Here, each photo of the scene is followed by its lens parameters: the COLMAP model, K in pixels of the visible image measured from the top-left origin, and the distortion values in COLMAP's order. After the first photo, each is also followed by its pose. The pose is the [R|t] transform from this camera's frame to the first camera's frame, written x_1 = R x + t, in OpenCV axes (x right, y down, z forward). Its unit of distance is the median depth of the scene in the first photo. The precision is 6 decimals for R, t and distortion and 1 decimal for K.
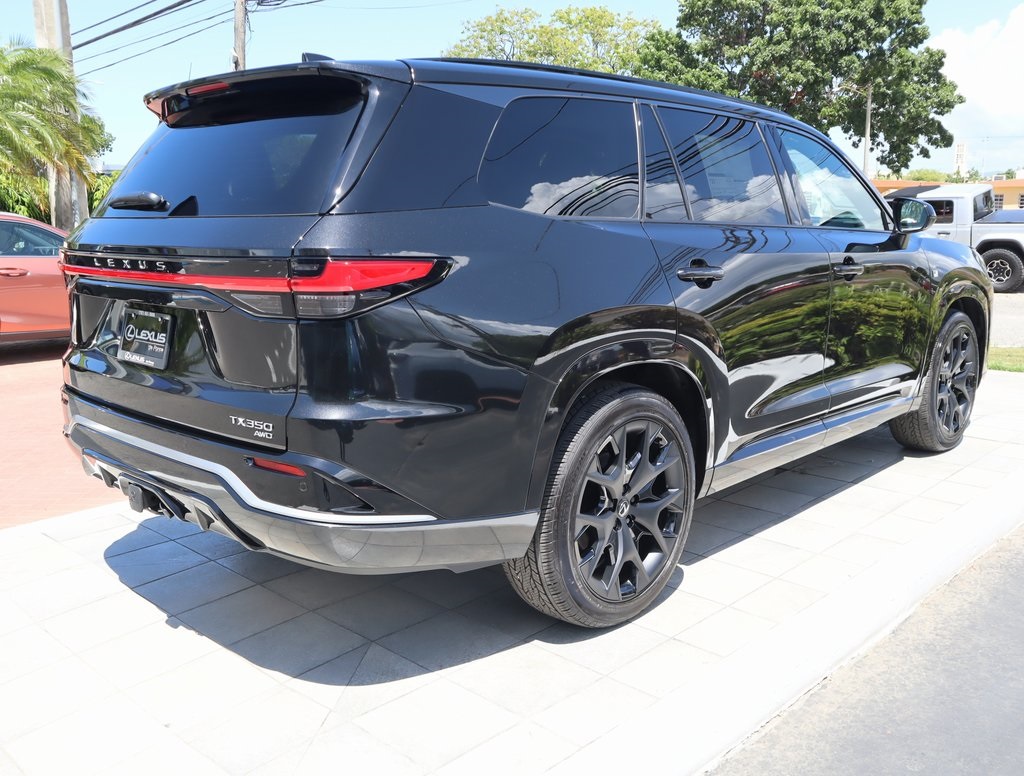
lens RADIAL K [[916.7, 0, 512.0], [0, 916.7, 388.0], [0, 0, 1]] dist [-0.053565, 0.012781]
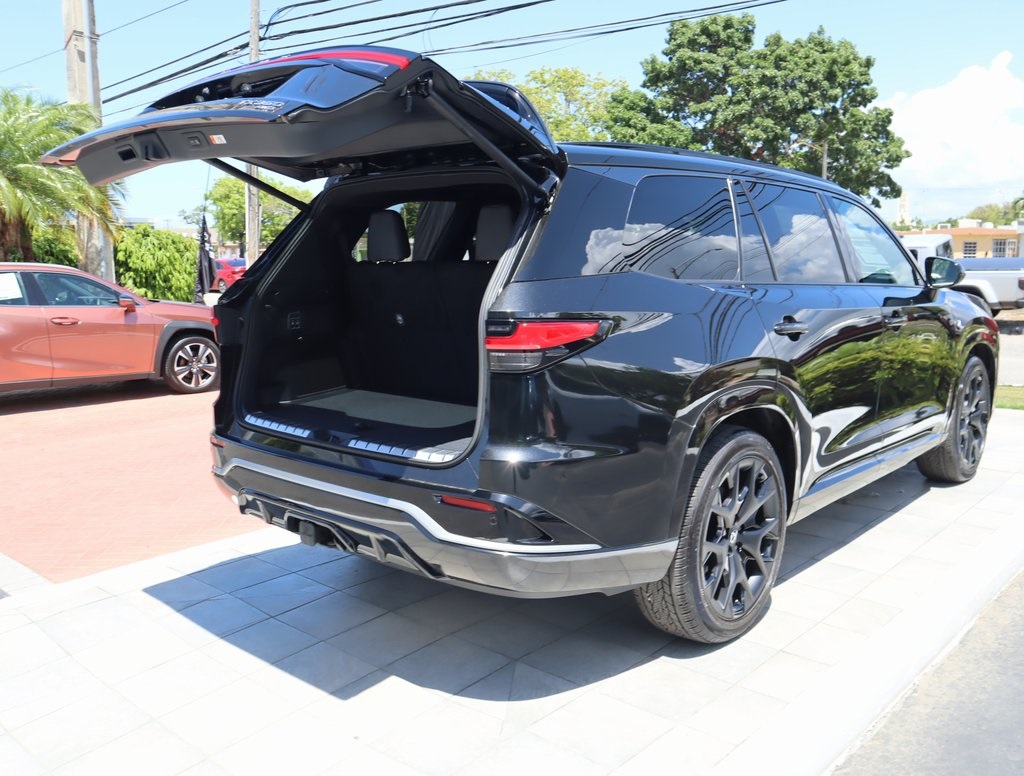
lens RADIAL K [[880.1, 0, 512.0], [0, 880.1, 388.0], [0, 0, 1]] dist [-0.074705, 0.047276]
pose [[0.999357, -0.007562, 0.035055, -0.177870], [0.009066, 0.999036, -0.042950, -0.006942], [-0.034696, 0.043240, 0.998462, -0.070874]]
